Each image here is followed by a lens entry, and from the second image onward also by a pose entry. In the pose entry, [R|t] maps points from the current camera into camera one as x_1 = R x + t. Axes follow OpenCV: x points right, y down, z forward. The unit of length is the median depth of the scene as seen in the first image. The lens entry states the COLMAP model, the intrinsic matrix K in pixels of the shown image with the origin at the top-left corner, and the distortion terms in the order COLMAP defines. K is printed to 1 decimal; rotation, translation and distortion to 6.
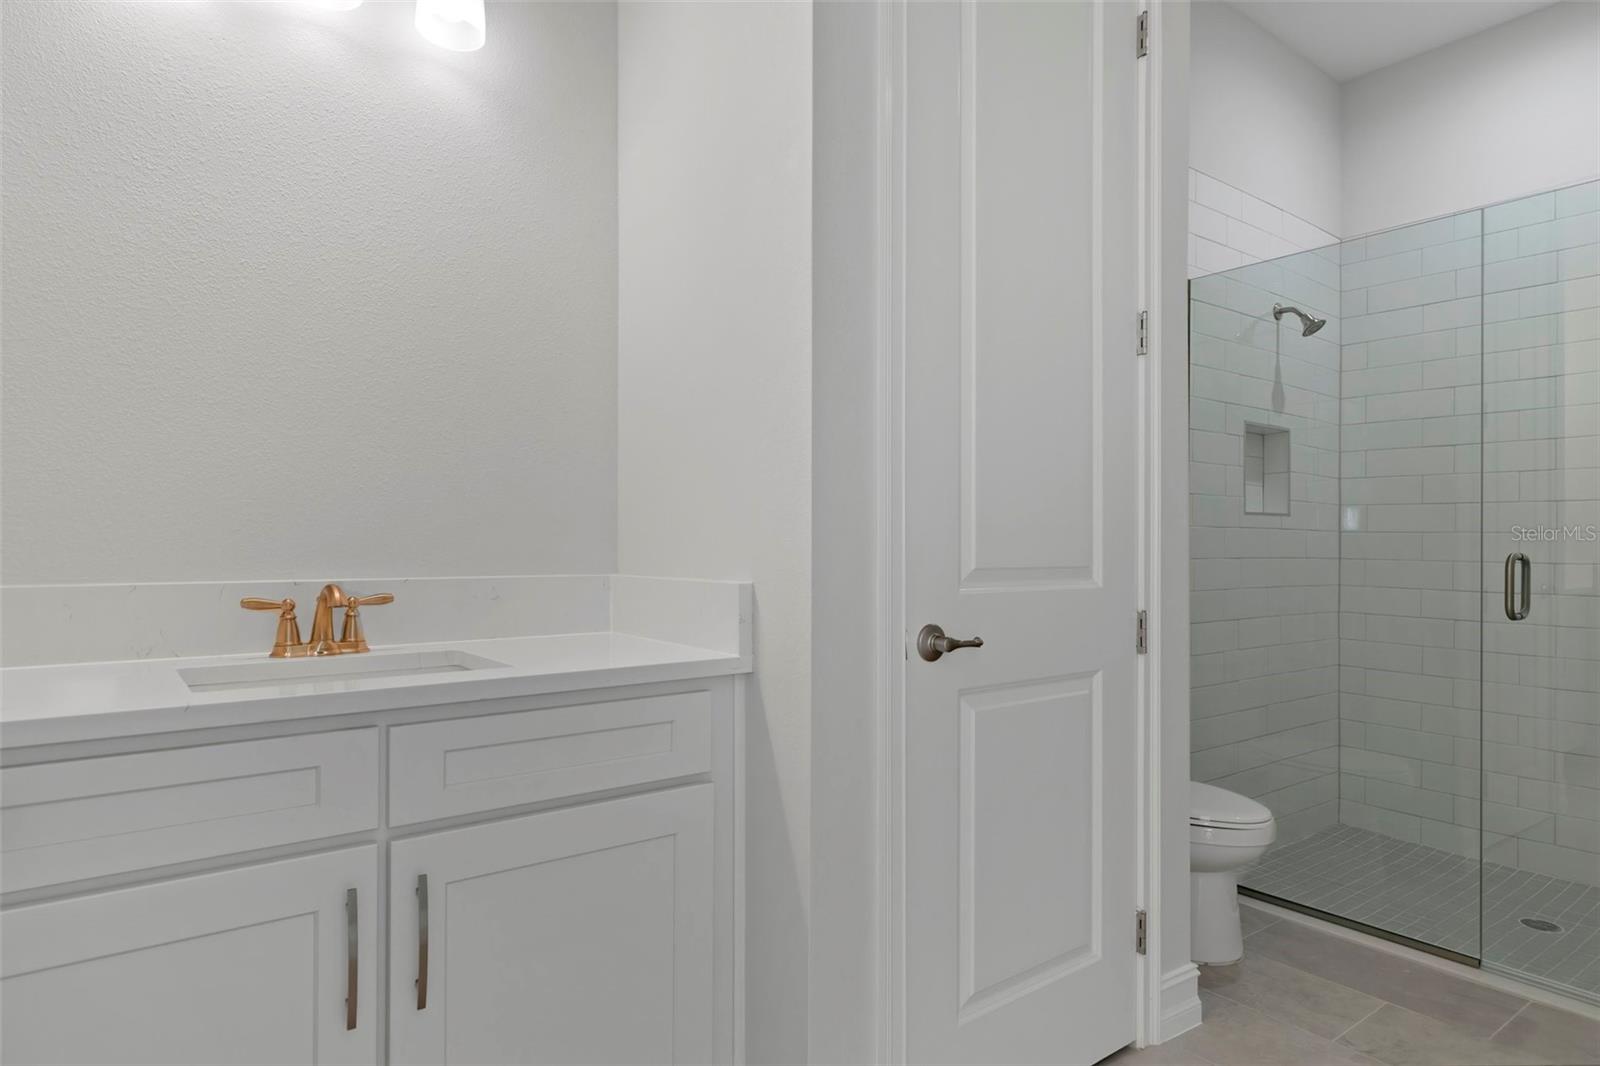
lens RADIAL K [[918.2, 0, 800.0], [0, 918.2, 533.0], [0, 0, 1]] dist [0.002337, -0.000524]
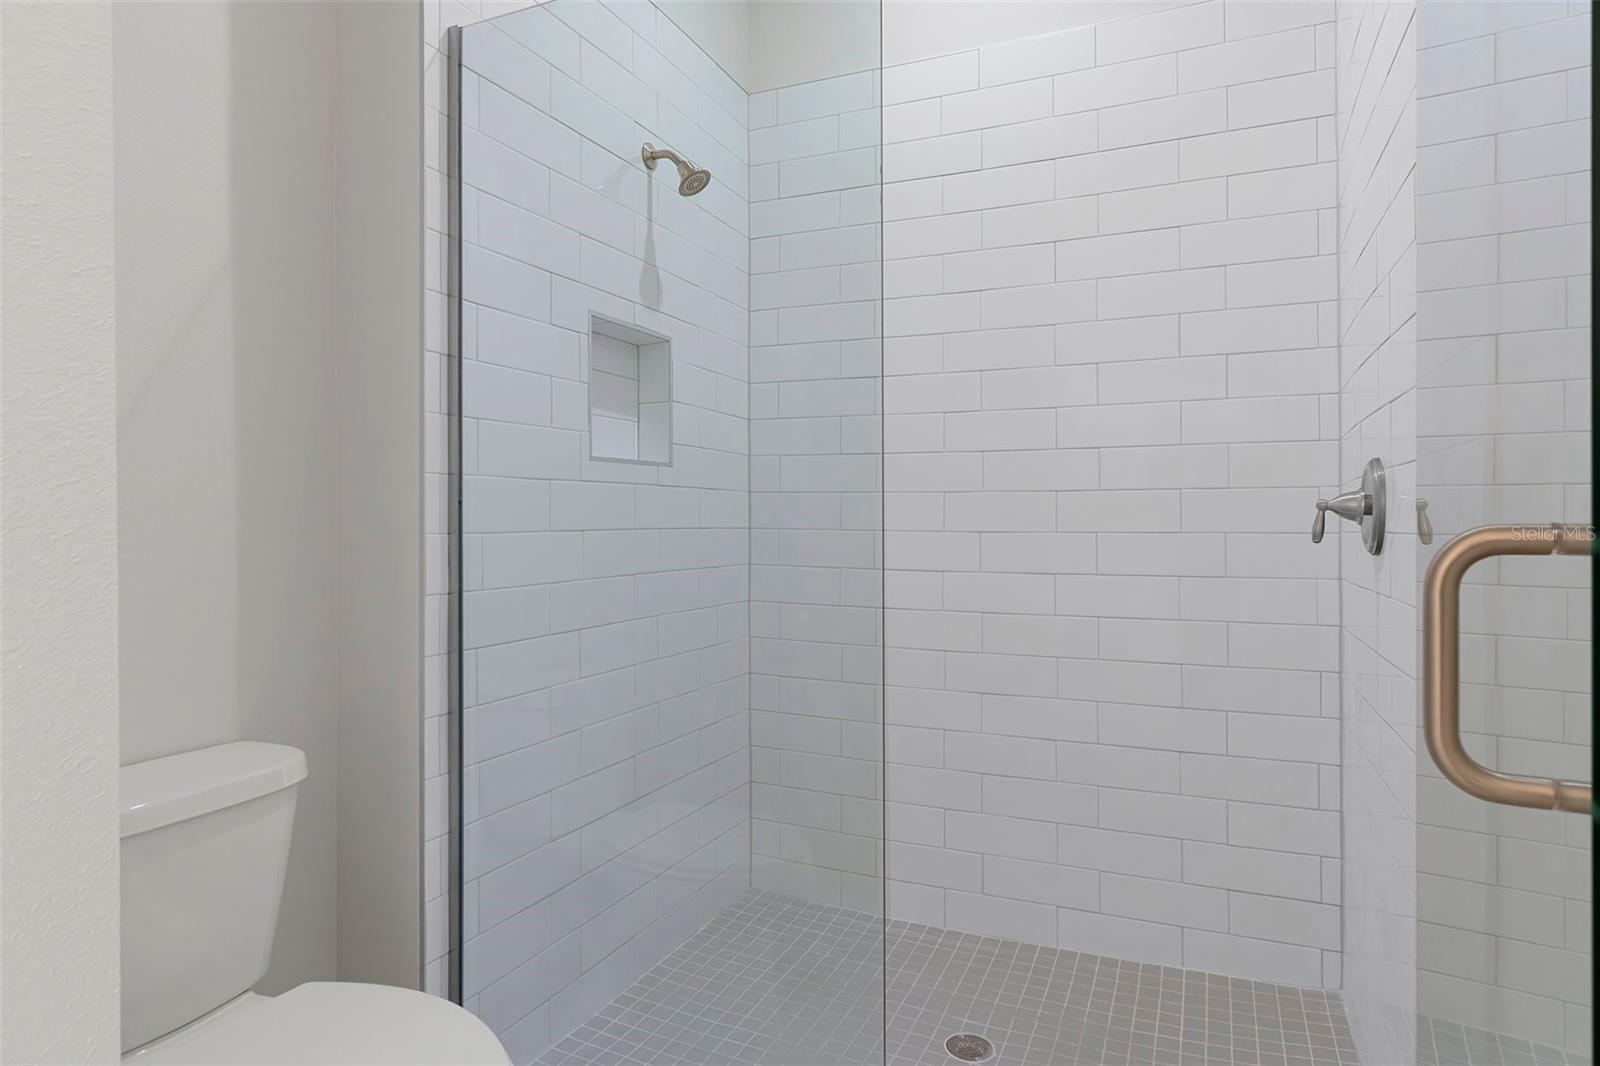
lens RADIAL K [[918.2, 0, 800.0], [0, 918.2, 533.0], [0, 0, 1]] dist [0.002337, -0.000524]
pose [[0.877338, -0.023315, 0.479307, 0.309985], [0.010940, 0.999531, 0.028595, 0.012799], [-0.479749, -0.019843, 0.877181, 0.385500]]
